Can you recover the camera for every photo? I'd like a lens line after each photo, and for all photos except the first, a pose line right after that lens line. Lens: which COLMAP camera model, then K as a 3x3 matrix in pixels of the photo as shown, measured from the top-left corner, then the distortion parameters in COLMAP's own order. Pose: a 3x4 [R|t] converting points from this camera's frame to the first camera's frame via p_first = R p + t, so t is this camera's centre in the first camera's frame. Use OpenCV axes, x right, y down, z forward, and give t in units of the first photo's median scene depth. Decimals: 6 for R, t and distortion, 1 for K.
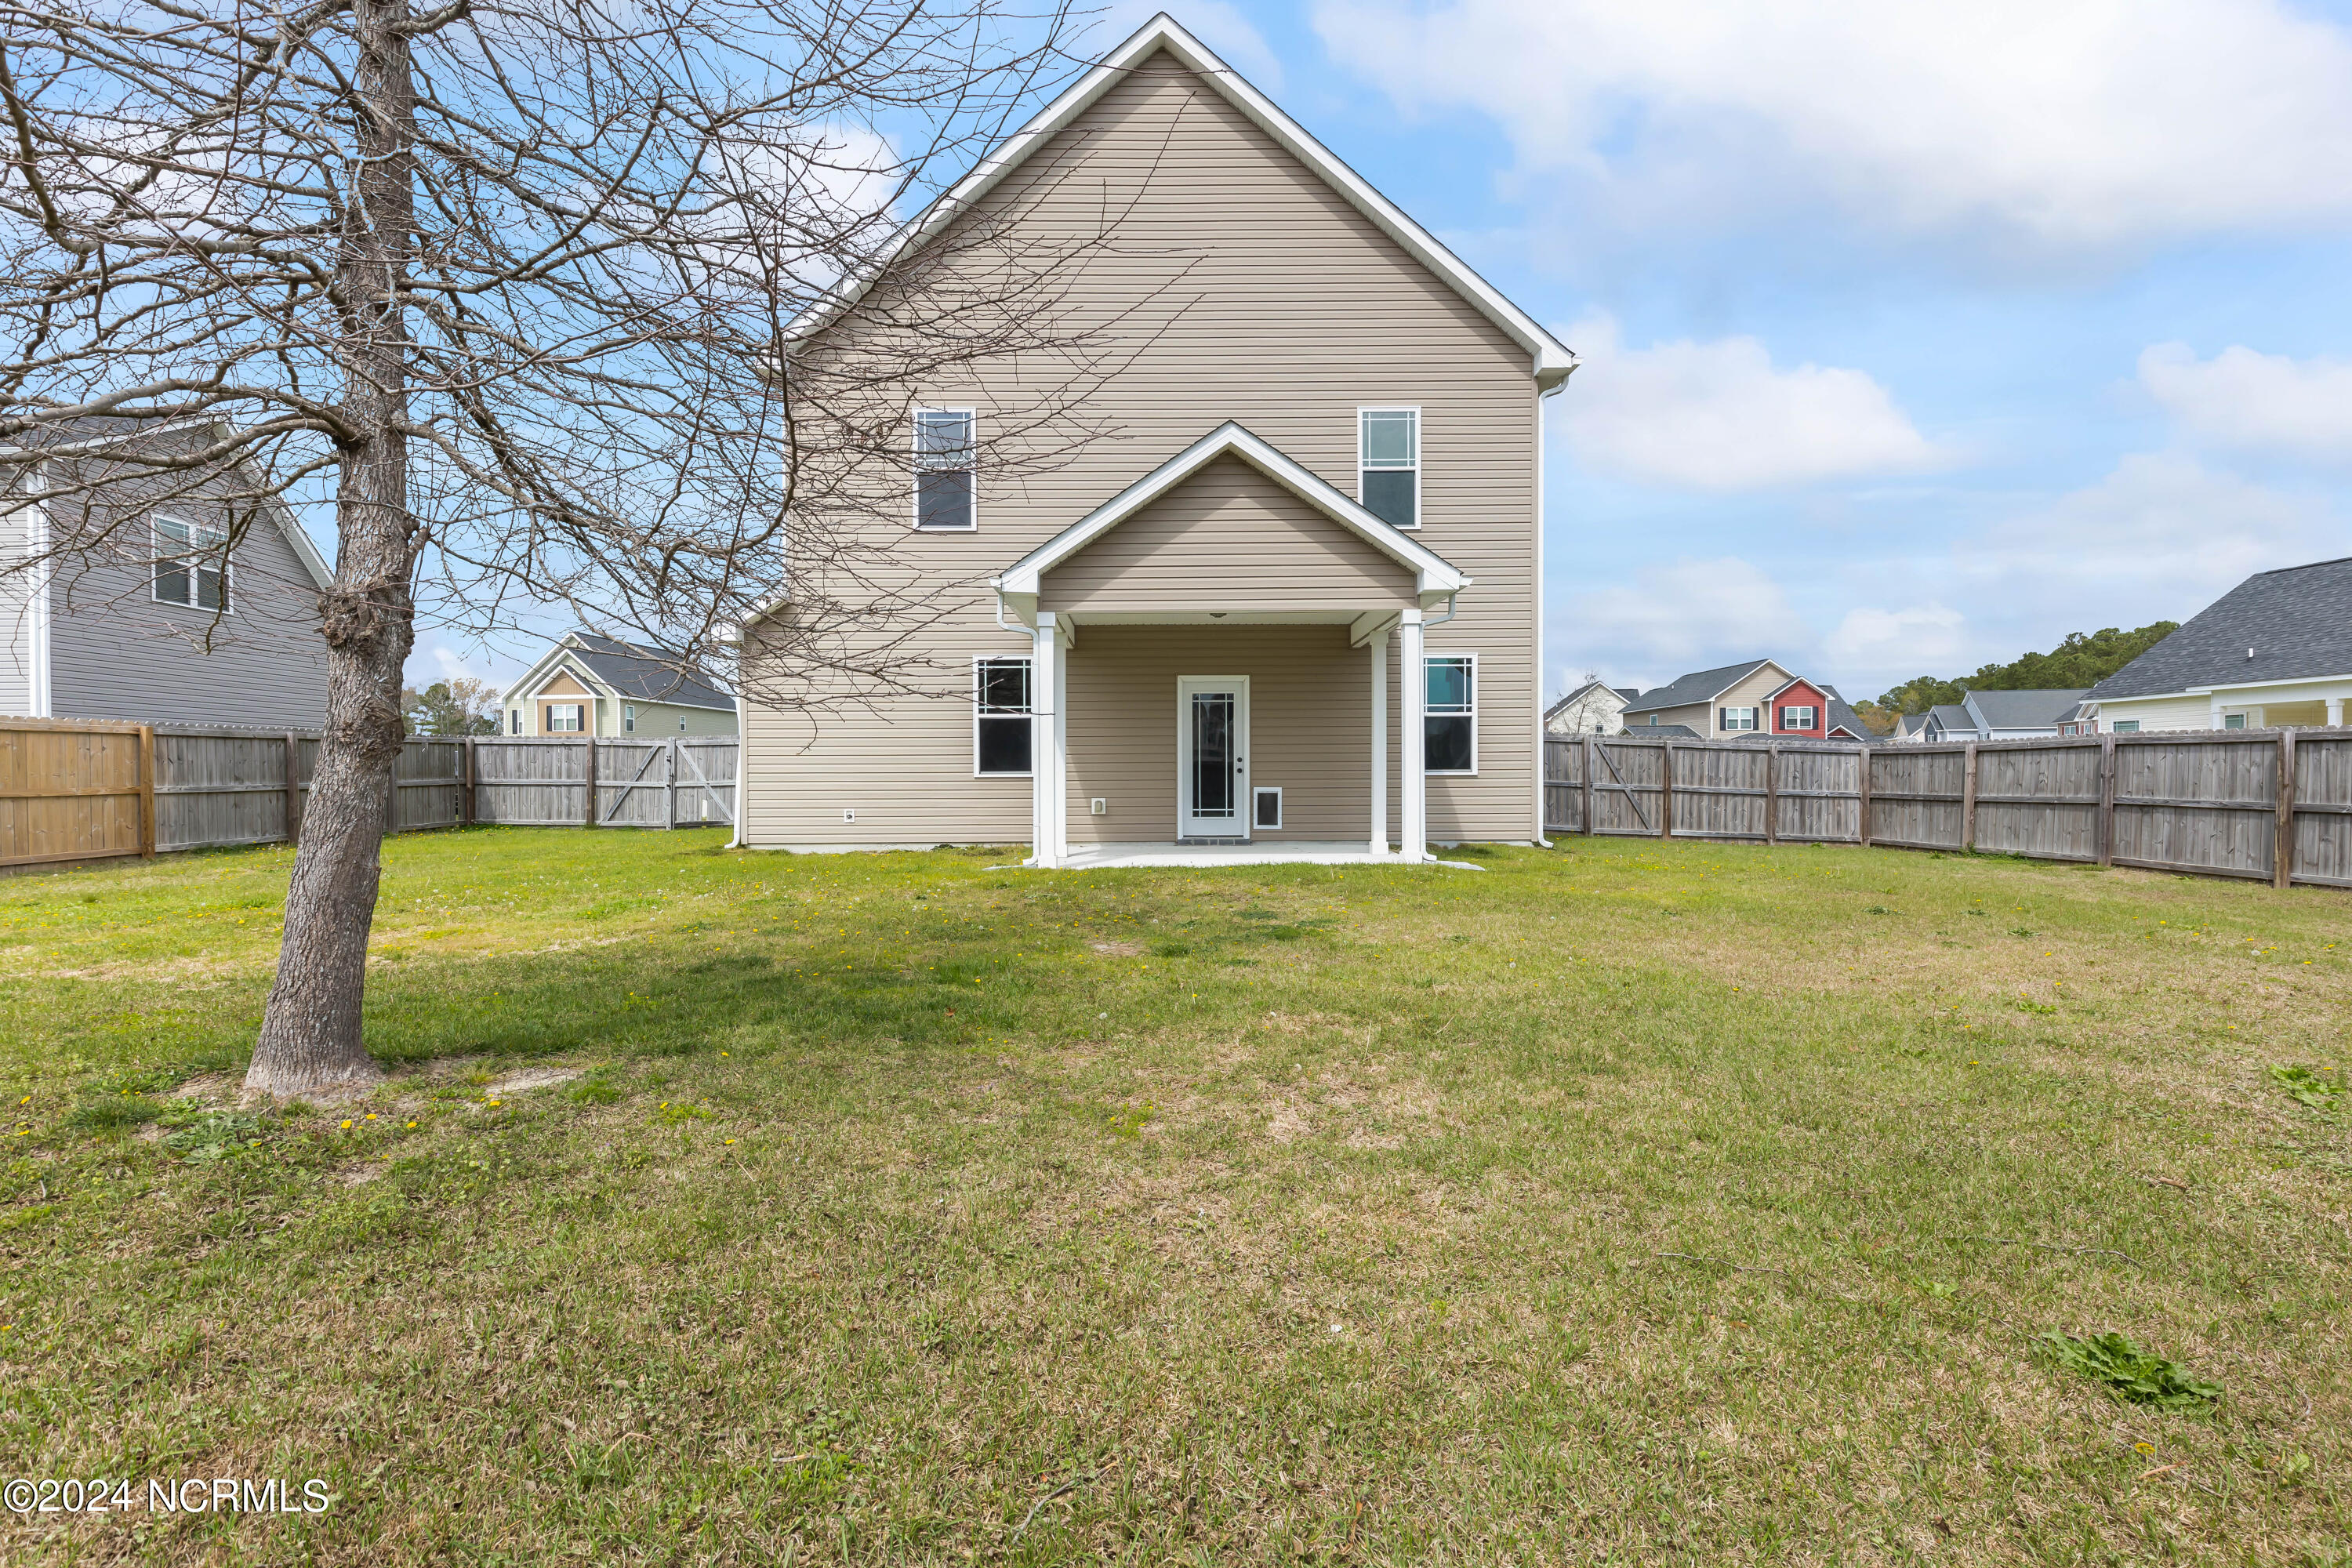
lens RADIAL K [[1088.2, 0, 1176.0], [0, 1088.2, 784.0], [0, 0, 1]] dist [0.000828, 0.000575]
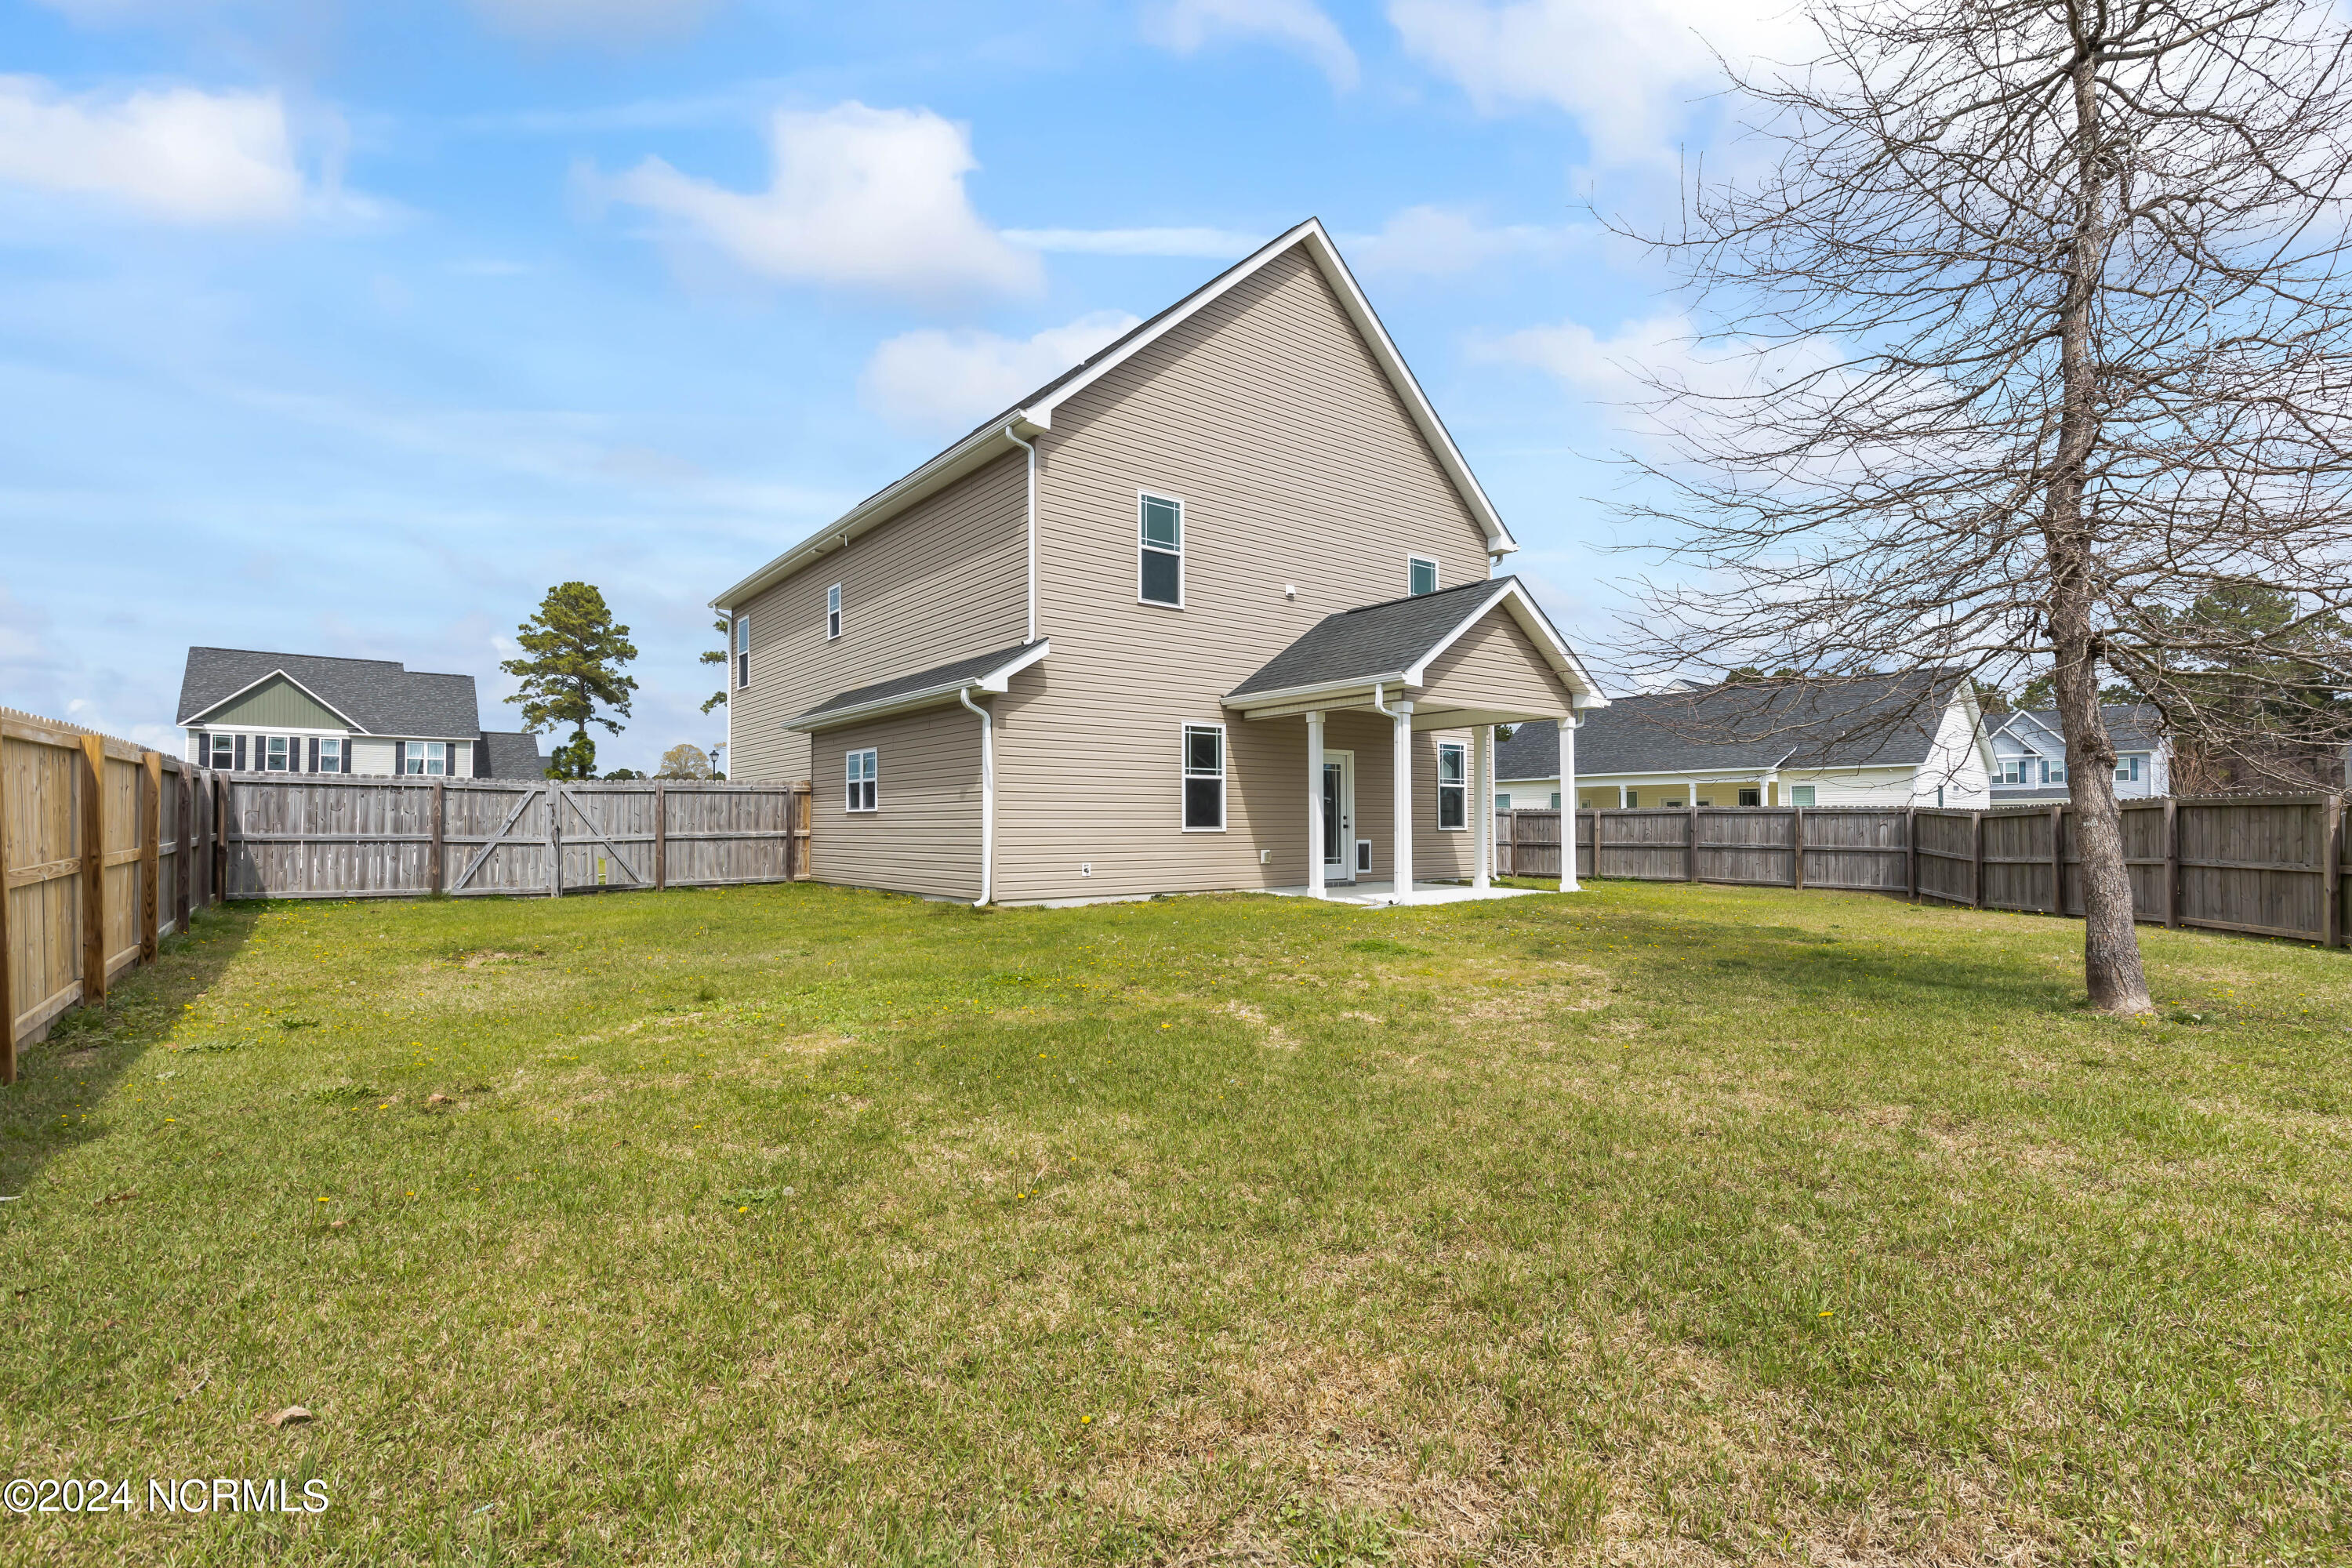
lens RADIAL K [[1061.8, 0, 1176.0], [0, 1061.8, 784.0], [0, 0, 1]] dist [0.002923, -0.000330]
pose [[0.789479, 0.027565, 0.613158, -0.843162], [0.001959, 0.998873, -0.047426, -0.003670], [-0.613774, 0.038643, 0.788535, 0.158853]]
